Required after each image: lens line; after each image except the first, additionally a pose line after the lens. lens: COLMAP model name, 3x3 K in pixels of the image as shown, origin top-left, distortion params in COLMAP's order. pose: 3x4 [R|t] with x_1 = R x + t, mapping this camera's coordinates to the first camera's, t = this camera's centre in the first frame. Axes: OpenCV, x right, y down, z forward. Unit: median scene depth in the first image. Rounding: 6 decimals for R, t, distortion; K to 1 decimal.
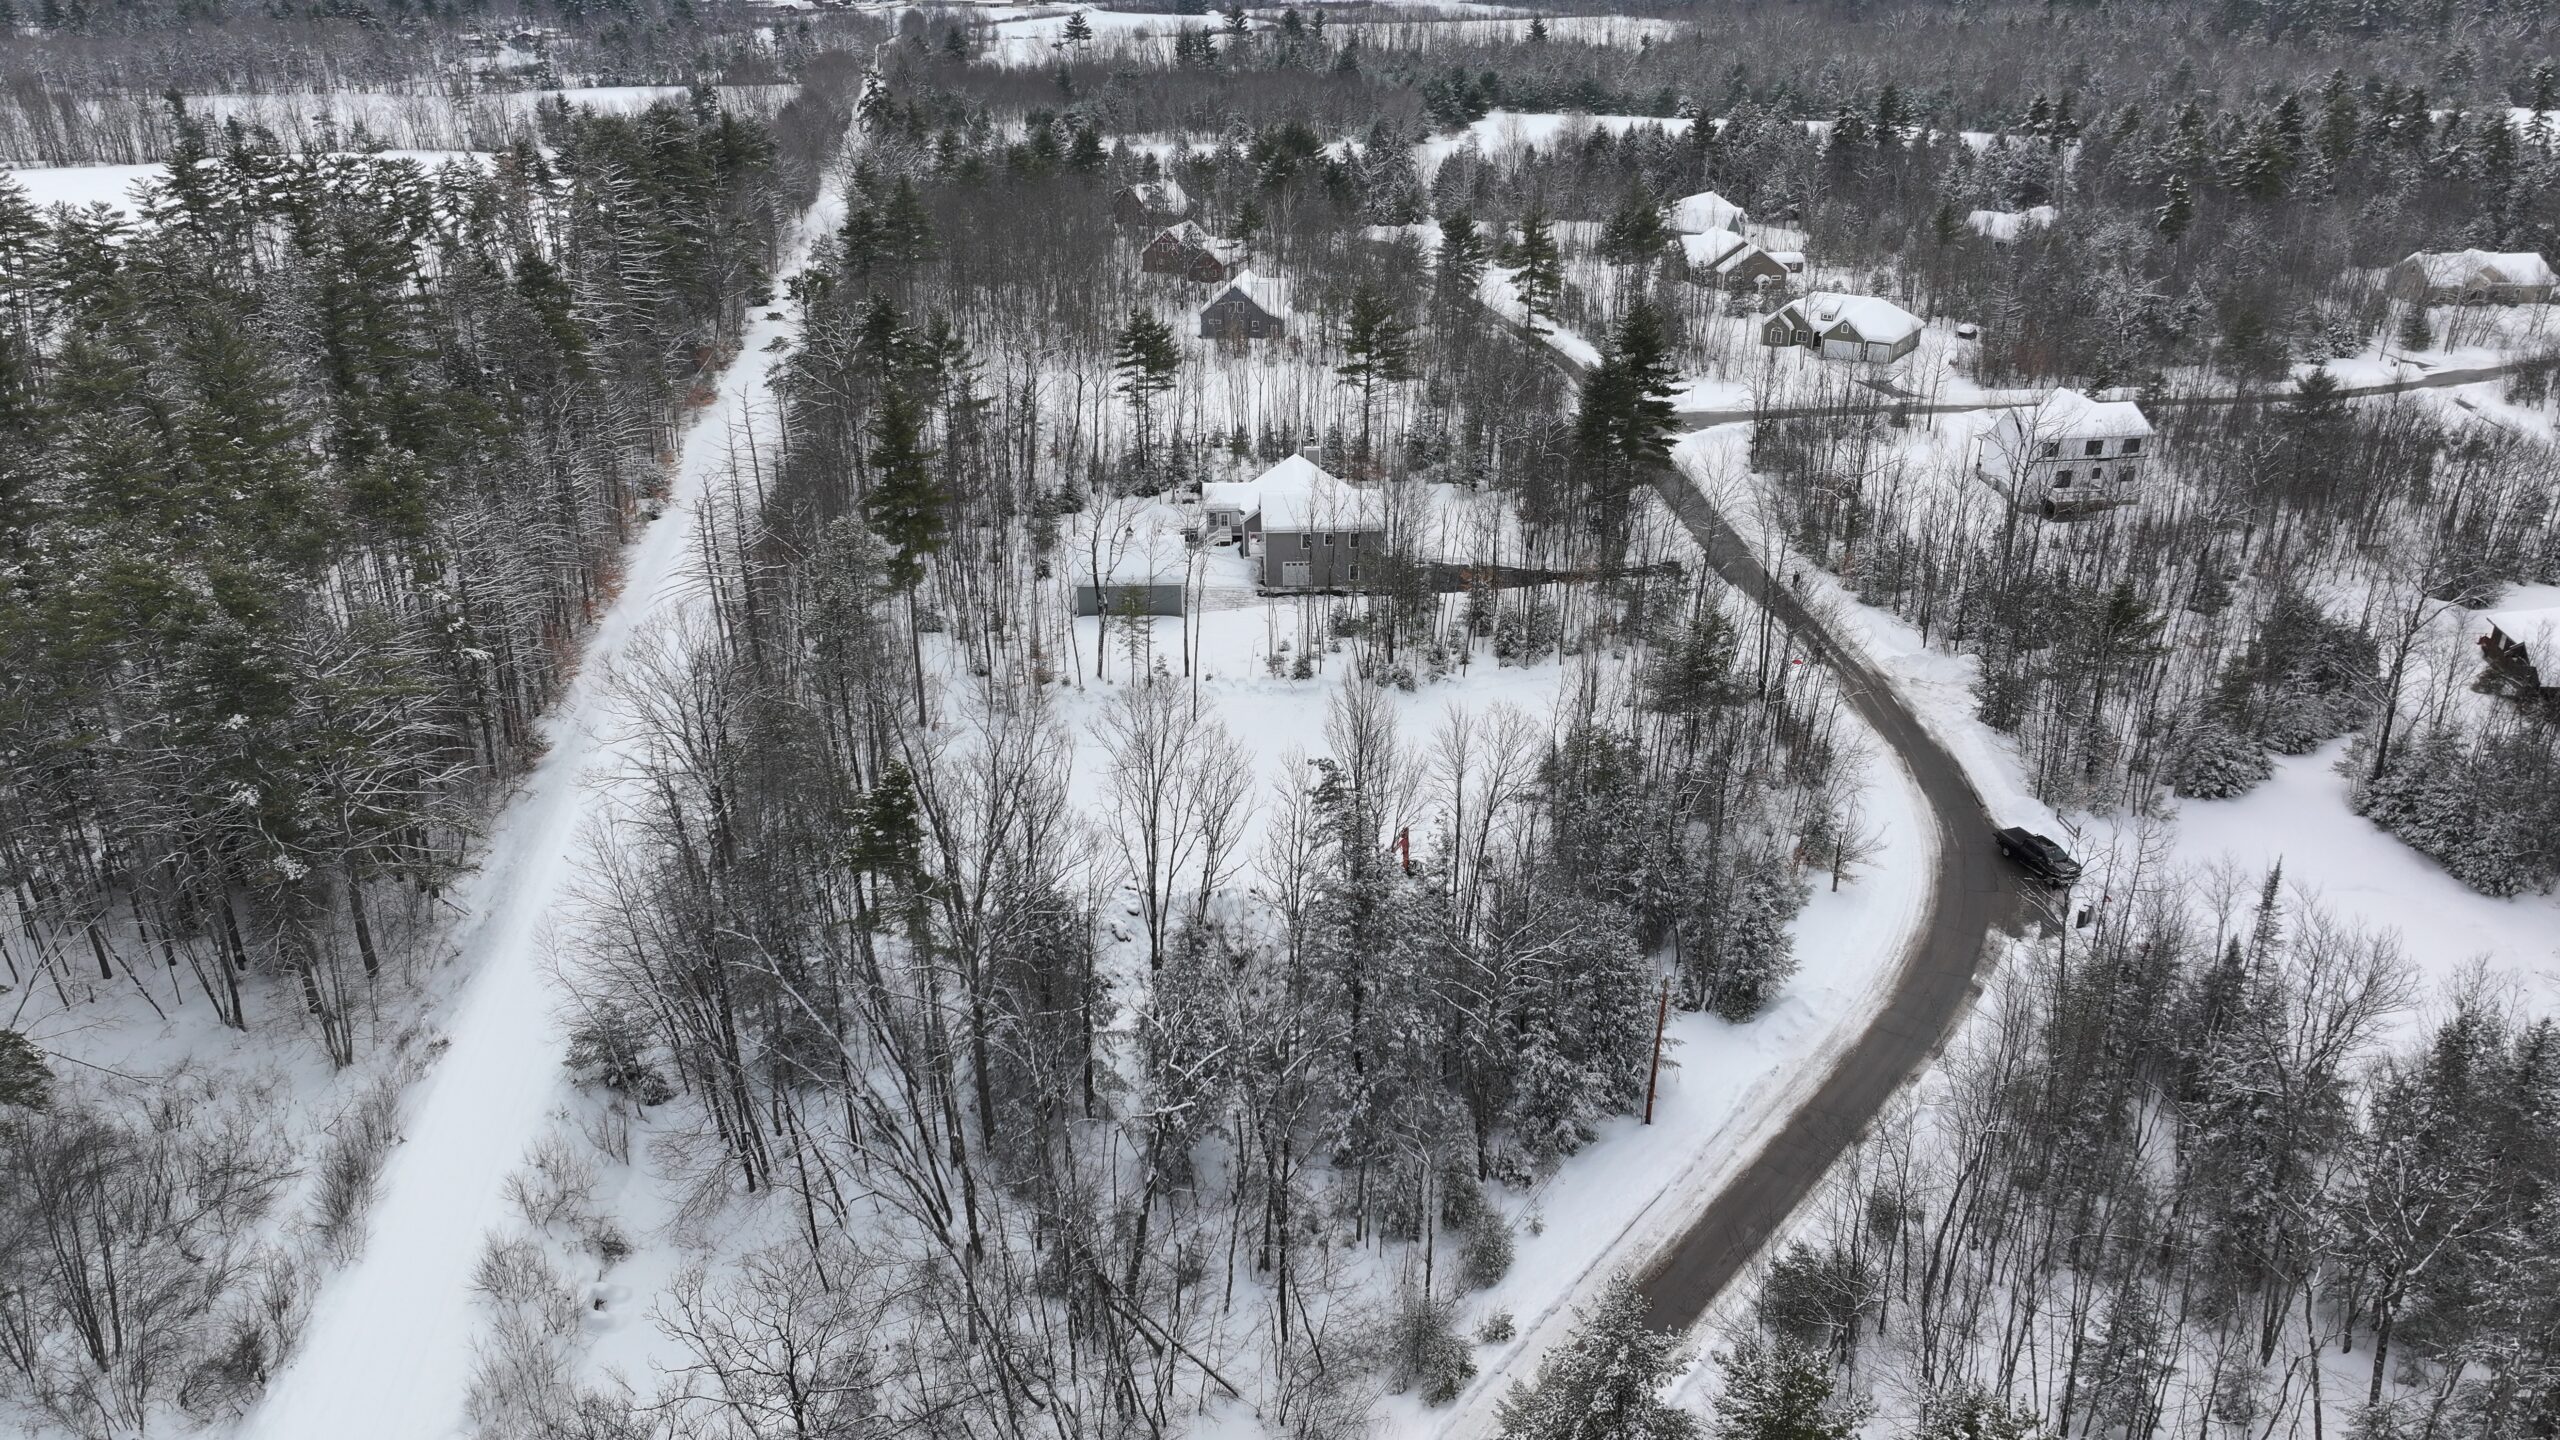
lens RADIAL K [[1800.3, 0, 1281.7], [0, 1800.3, 724.7], [0, 0, 1]] dist [-0.001252, 0.018488]
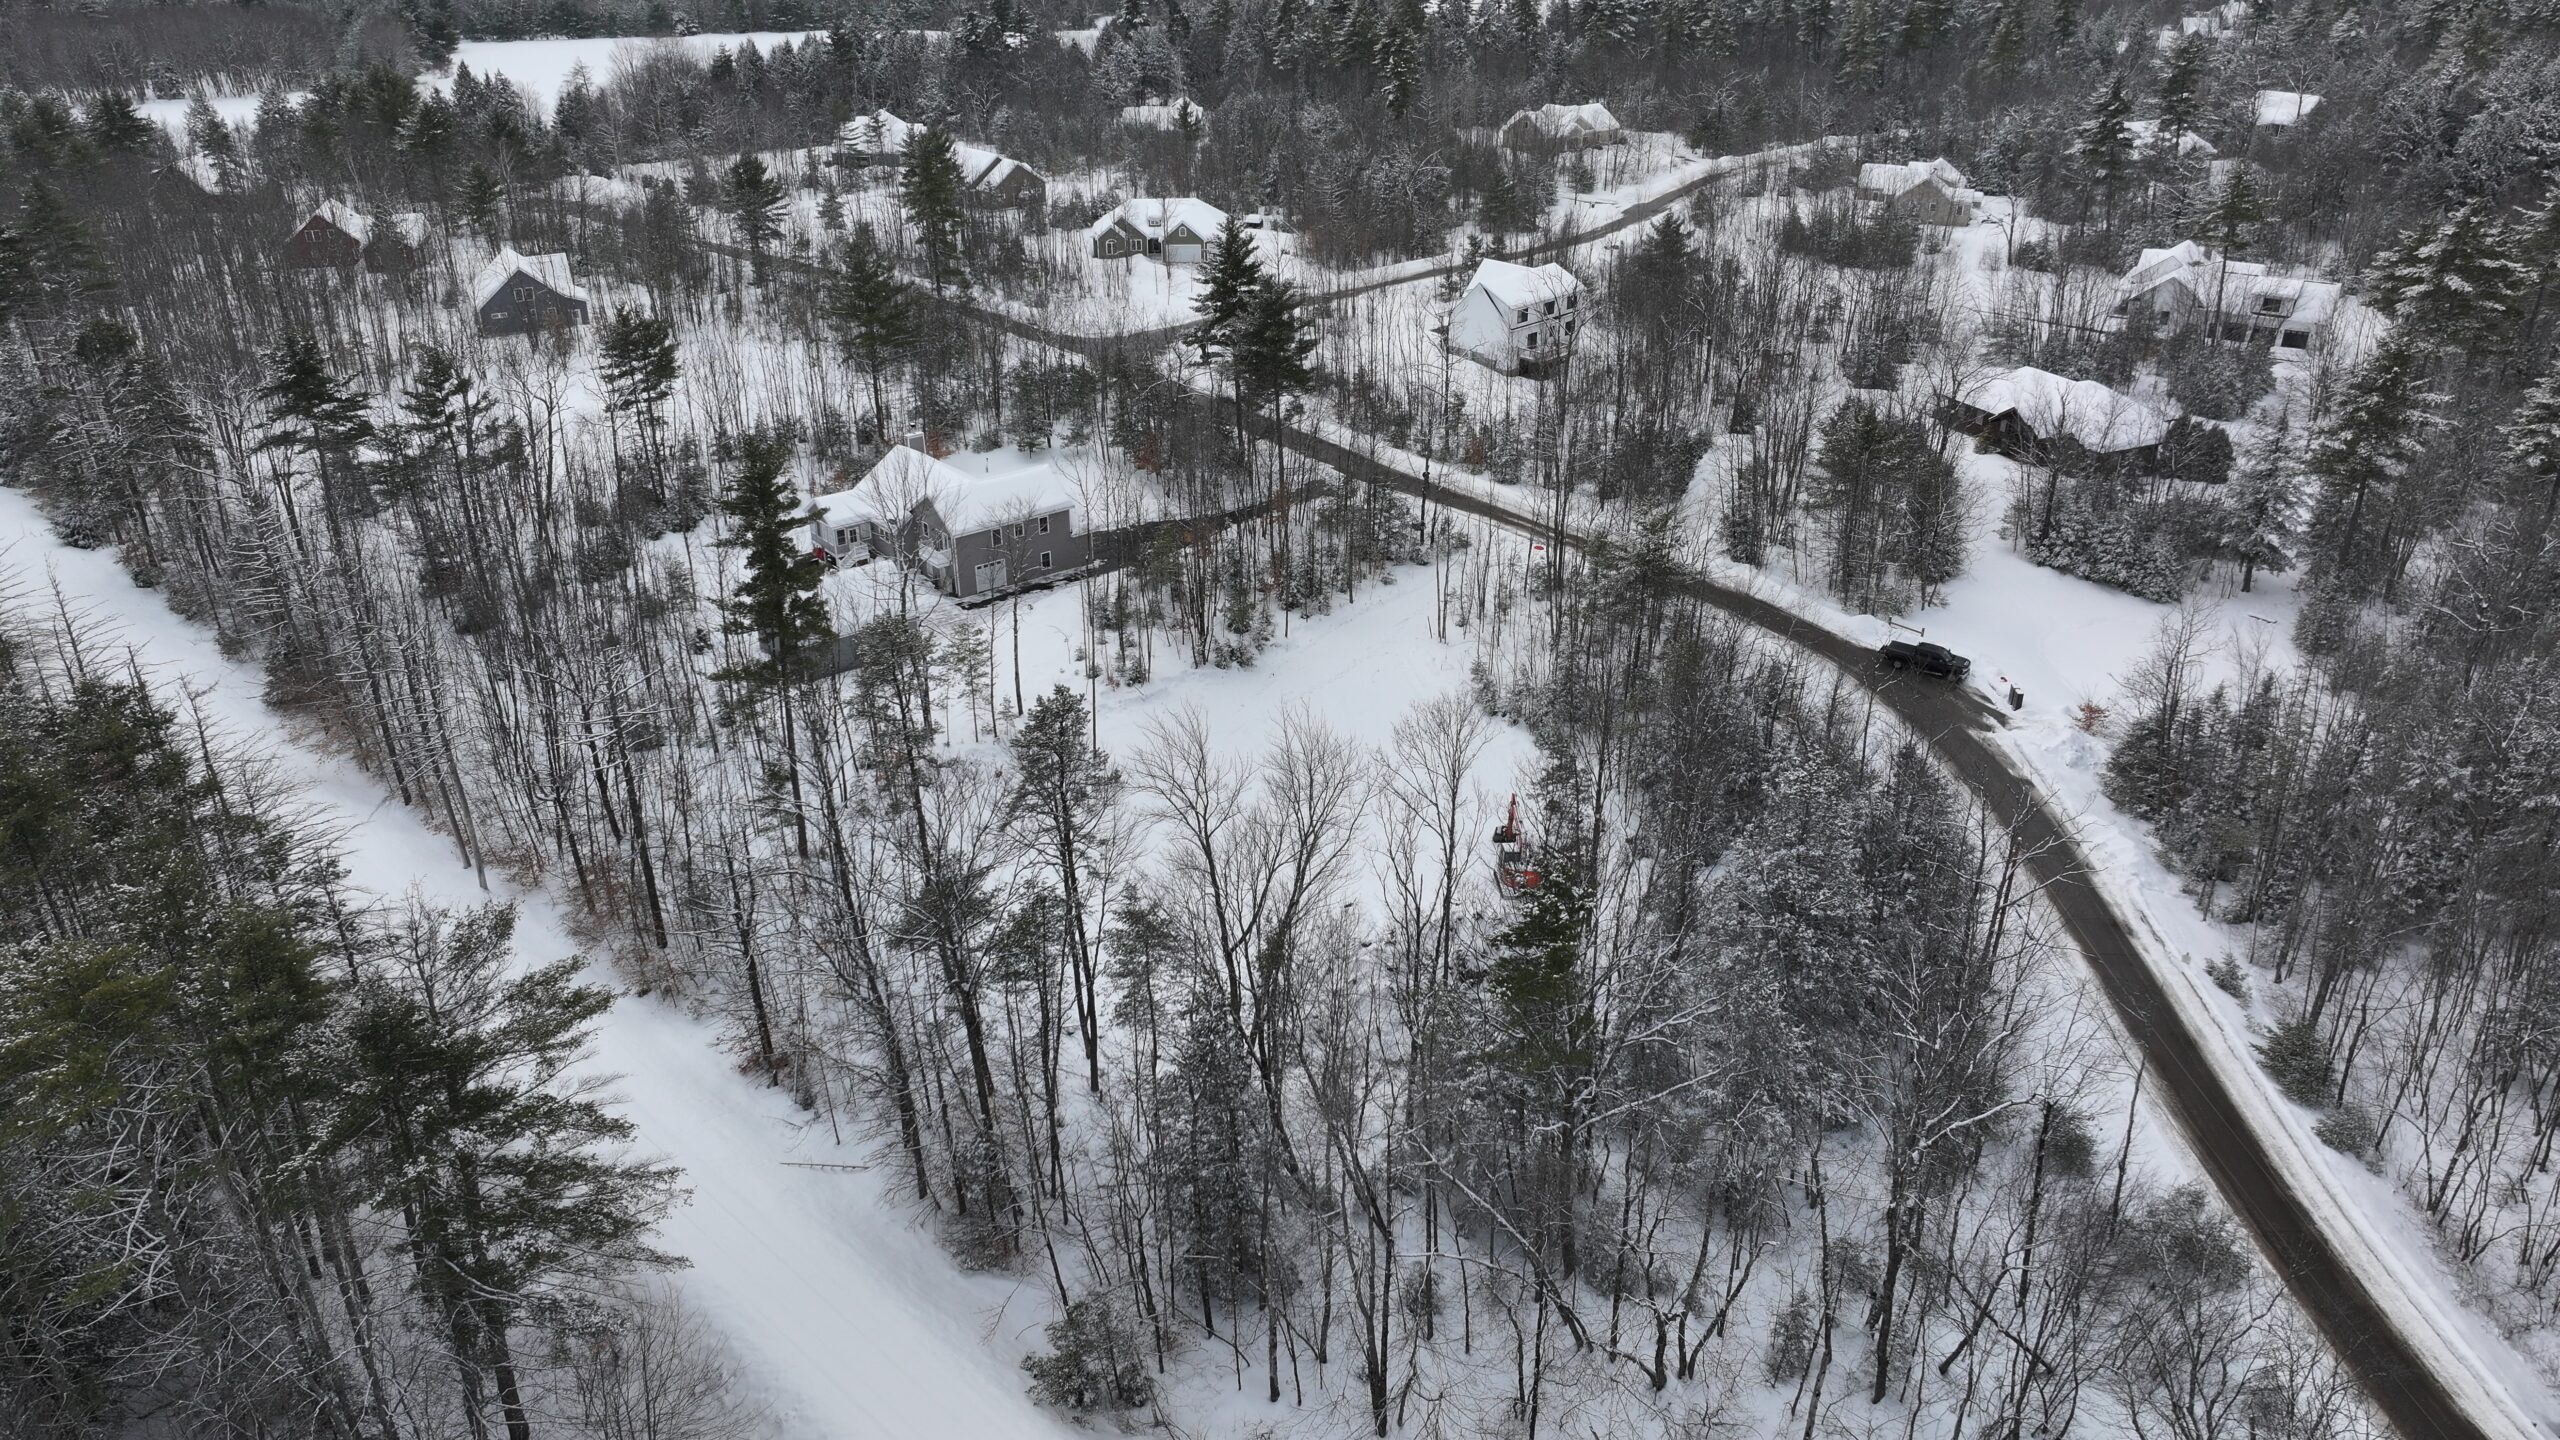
lens RADIAL K [[1800.3, 0, 1284.0], [0, 1800.3, 732.1], [0, 0, 1]] dist [-0.001252, 0.018488]
pose [[0.811070, -0.265630, 0.521158, -0.337556], [0.239762, 0.963632, 0.118018, -0.075605], [-0.533554, 0.029234, 0.845261, 0.169072]]
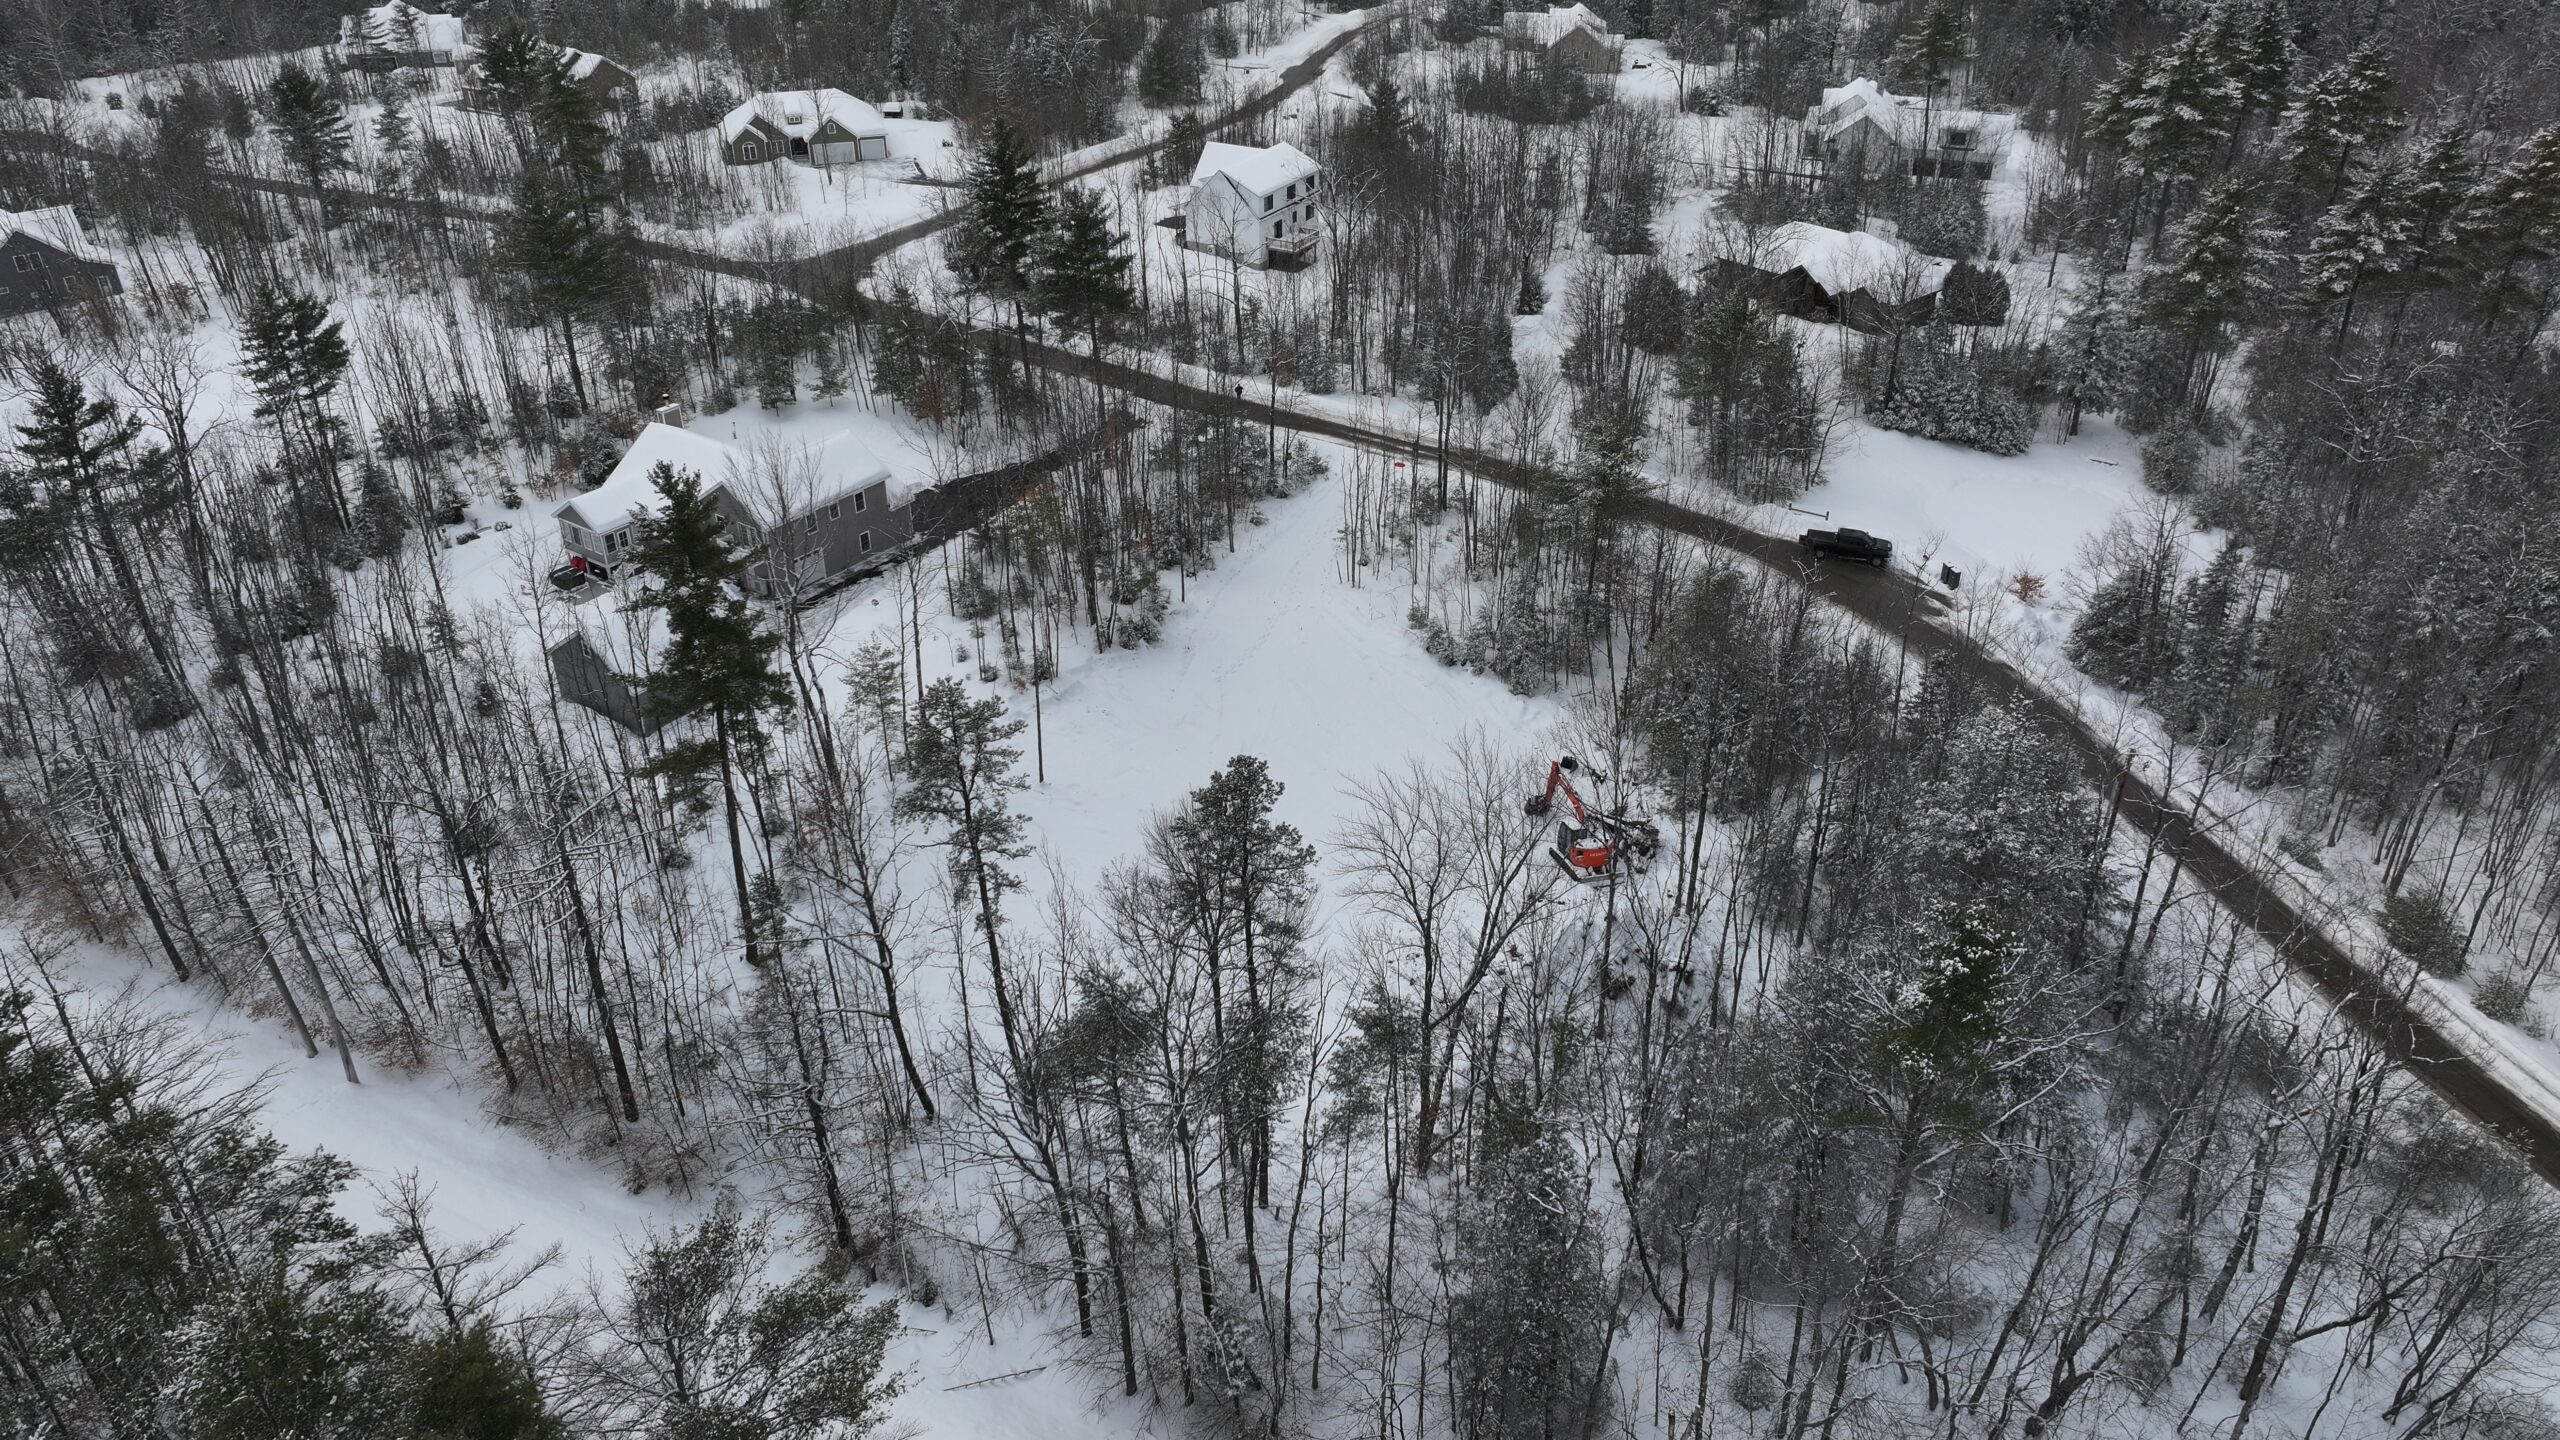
lens RADIAL K [[1800.3, 0, 1286.3], [0, 1800.3, 733.4], [0, 0, 1]] dist [-0.001252, 0.018488]
pose [[0.615551, -0.407466, 0.674588, -0.383878], [0.321449, 0.911341, 0.257153, -0.142943], [-0.719561, 0.058555, 0.691956, 0.322271]]
